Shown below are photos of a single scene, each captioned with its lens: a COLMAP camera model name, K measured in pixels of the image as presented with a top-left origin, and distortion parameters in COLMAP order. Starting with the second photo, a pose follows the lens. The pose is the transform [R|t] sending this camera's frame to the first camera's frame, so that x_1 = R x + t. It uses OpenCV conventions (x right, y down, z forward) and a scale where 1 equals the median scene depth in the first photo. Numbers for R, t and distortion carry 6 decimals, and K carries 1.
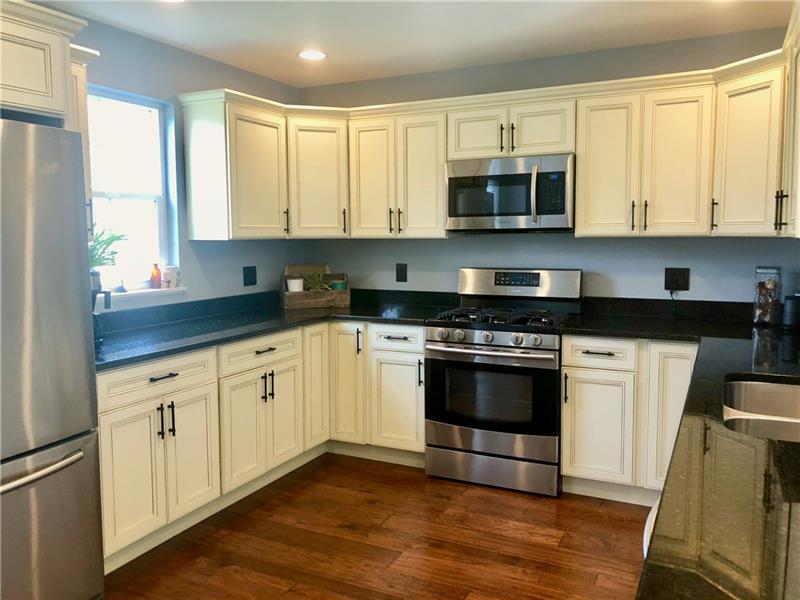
lens RADIAL K [[654.6, 0, 399.4], [0, 654.6, 296.8], [0, 0, 1]] dist [0.018083, -0.036598]
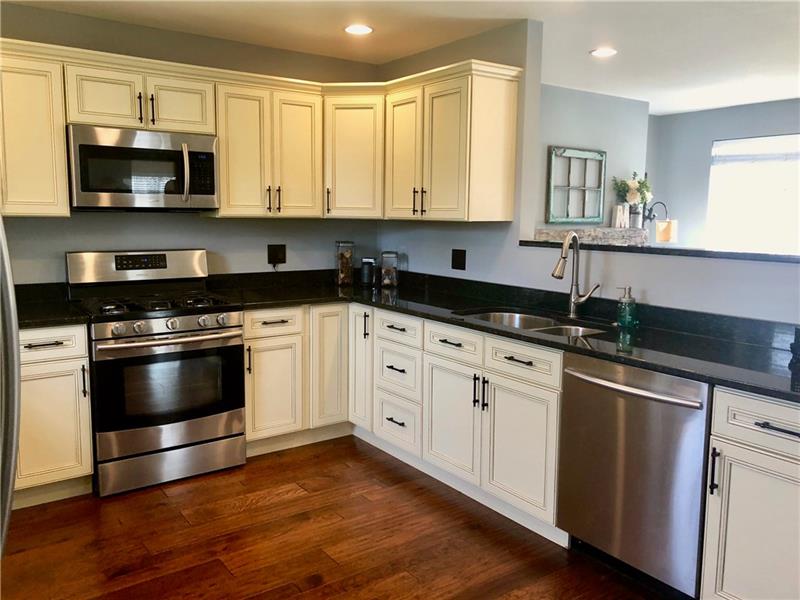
lens RADIAL K [[654.6, 0, 401.6], [0, 654.6, 298.9], [0, 0, 1]] dist [0.018083, -0.036598]
pose [[0.454189, -0.102026, 0.885044, -0.536582], [0.072466, 0.994360, 0.077440, -0.022556], [-0.887953, 0.028963, 0.459021, 0.273863]]
